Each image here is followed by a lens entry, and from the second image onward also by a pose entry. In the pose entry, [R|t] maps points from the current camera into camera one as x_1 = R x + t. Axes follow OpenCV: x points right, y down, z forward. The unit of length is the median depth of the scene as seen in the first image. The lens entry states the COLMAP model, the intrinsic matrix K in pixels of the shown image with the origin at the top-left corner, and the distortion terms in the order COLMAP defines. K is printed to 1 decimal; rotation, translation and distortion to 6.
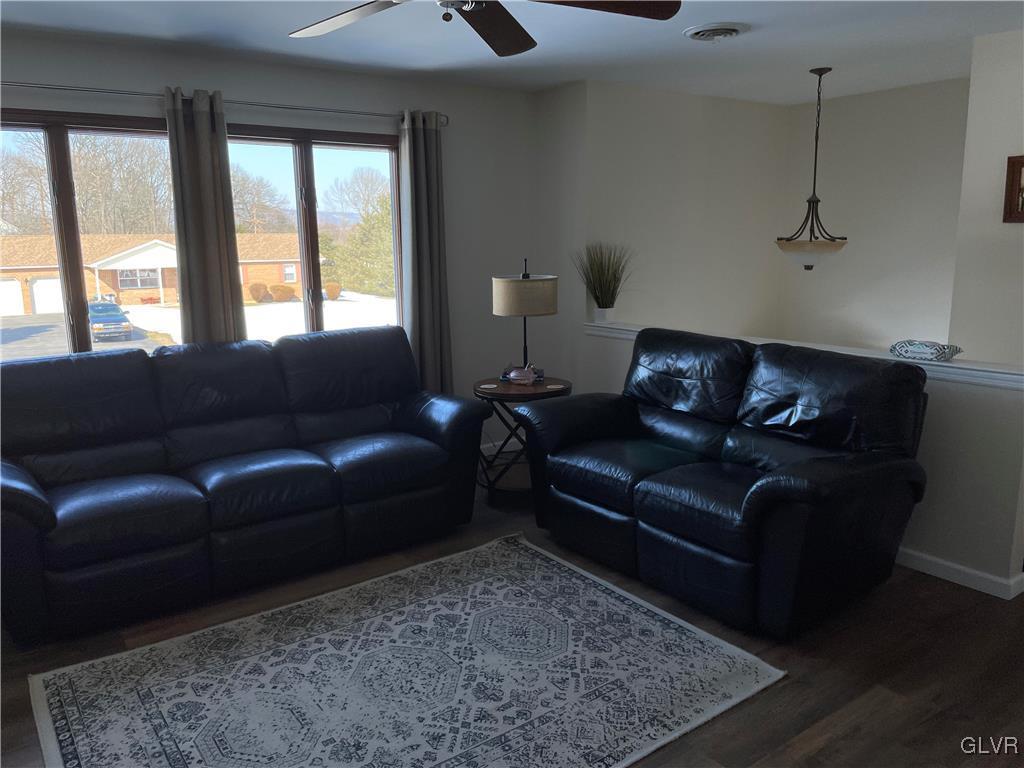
lens RADIAL K [[773.0, 0, 509.1], [0, 773.0, 373.6], [0, 0, 1]] dist [0.089856, -0.139700]
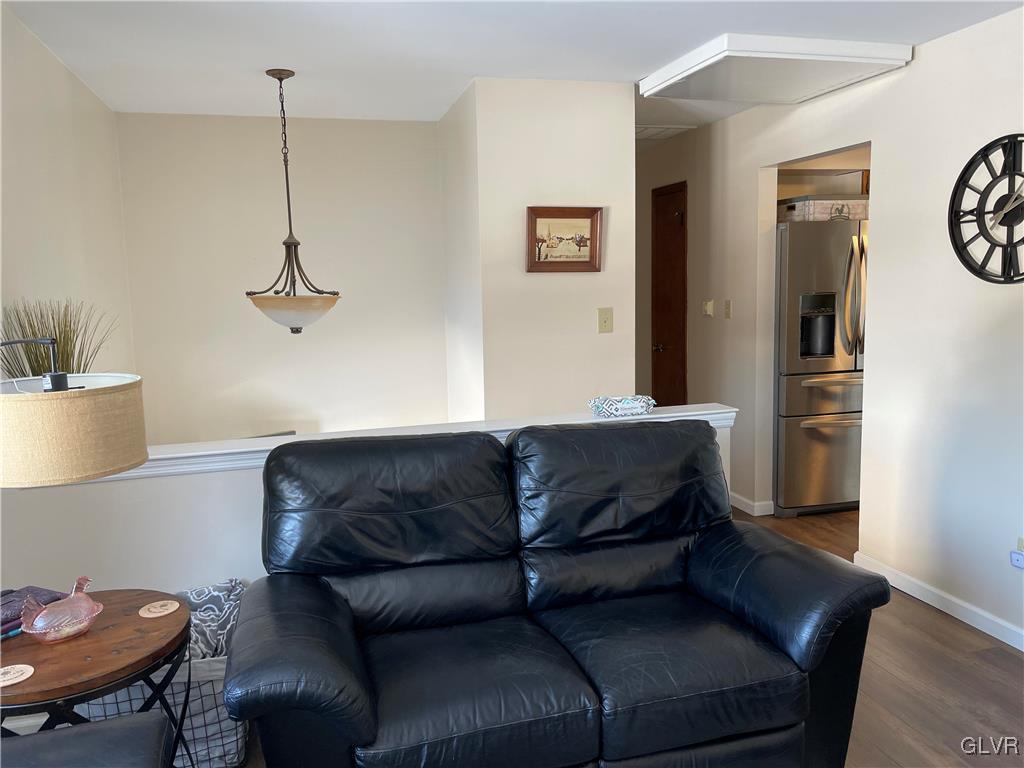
lens RADIAL K [[773.0, 0, 509.1], [0, 773.0, 373.6], [0, 0, 1]] dist [0.089856, -0.139700]
pose [[0.351013, -0.108643, 0.930047, -0.391819], [0.181577, 0.982290, 0.046216, -0.143702], [-0.918597, 0.152653, 0.364523, 0.847091]]
